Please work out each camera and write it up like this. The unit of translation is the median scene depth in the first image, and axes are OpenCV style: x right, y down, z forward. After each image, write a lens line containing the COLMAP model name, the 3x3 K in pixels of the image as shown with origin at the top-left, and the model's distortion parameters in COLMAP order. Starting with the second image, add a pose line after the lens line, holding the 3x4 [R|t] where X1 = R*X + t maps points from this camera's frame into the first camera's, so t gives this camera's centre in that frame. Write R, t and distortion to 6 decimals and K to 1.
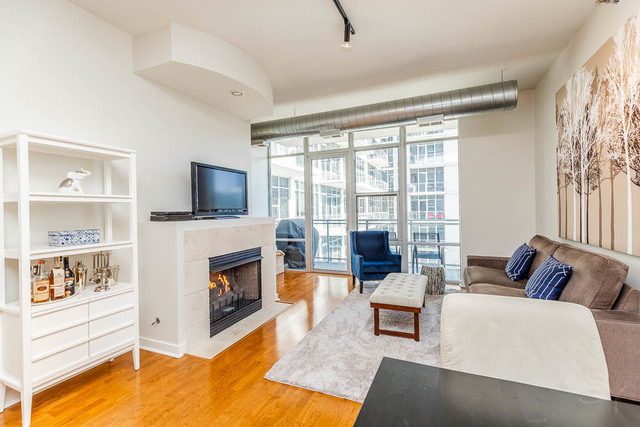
lens RADIAL K [[289.2, 0, 320.2], [0, 289.2, 212.3], [0, 0, 1]] dist [0.010703, -0.002525]
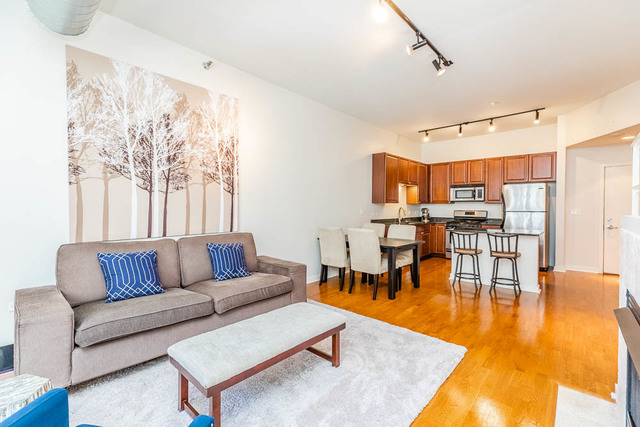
lens RADIAL K [[289.2, 0, 329.3], [0, 289.2, 207.5], [0, 0, 1]] dist [0.010703, -0.002525]
pose [[-0.960080, 0.013154, 0.279417, 0.000031], [0.015950, 0.999843, 0.007736, -0.002376], [-0.279271, 0.011884, -0.960139, 1.324755]]
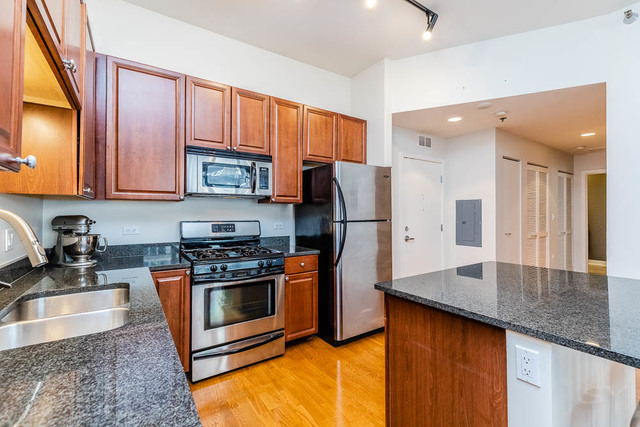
lens RADIAL K [[289.2, 0, 316.0], [0, 289.2, 213.2], [0, 0, 1]] dist [0.010703, -0.002525]
pose [[-0.511559, 0.018464, -0.859050, 0.162084], [0.001598, 0.999788, 0.020537, 0.013065], [0.859247, 0.009133, -0.511480, -0.162048]]
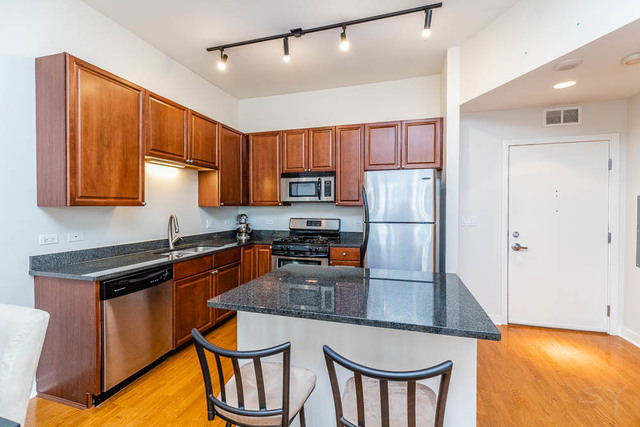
lens RADIAL K [[289.2, 0, 319.2], [0, 289.2, 211.0], [0, 0, 1]] dist [0.010703, -0.002525]
pose [[-0.990723, 0.018501, -0.134634, -0.226422], [0.015523, 0.999612, 0.023136, -0.005670], [0.135010, 0.020832, -0.990625, 0.338643]]
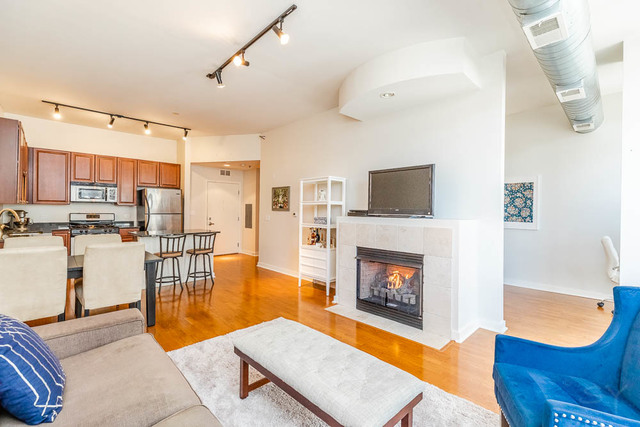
lens RADIAL K [[289.2, 0, 312.5], [0, 289.2, 209.8], [0, 0, 1]] dist [0.010703, -0.002525]
pose [[-0.387687, 0.011953, -0.921713, 0.673493], [-0.013760, 0.999729, 0.018752, -0.019794], [0.921688, 0.019953, -0.387418, 1.022713]]
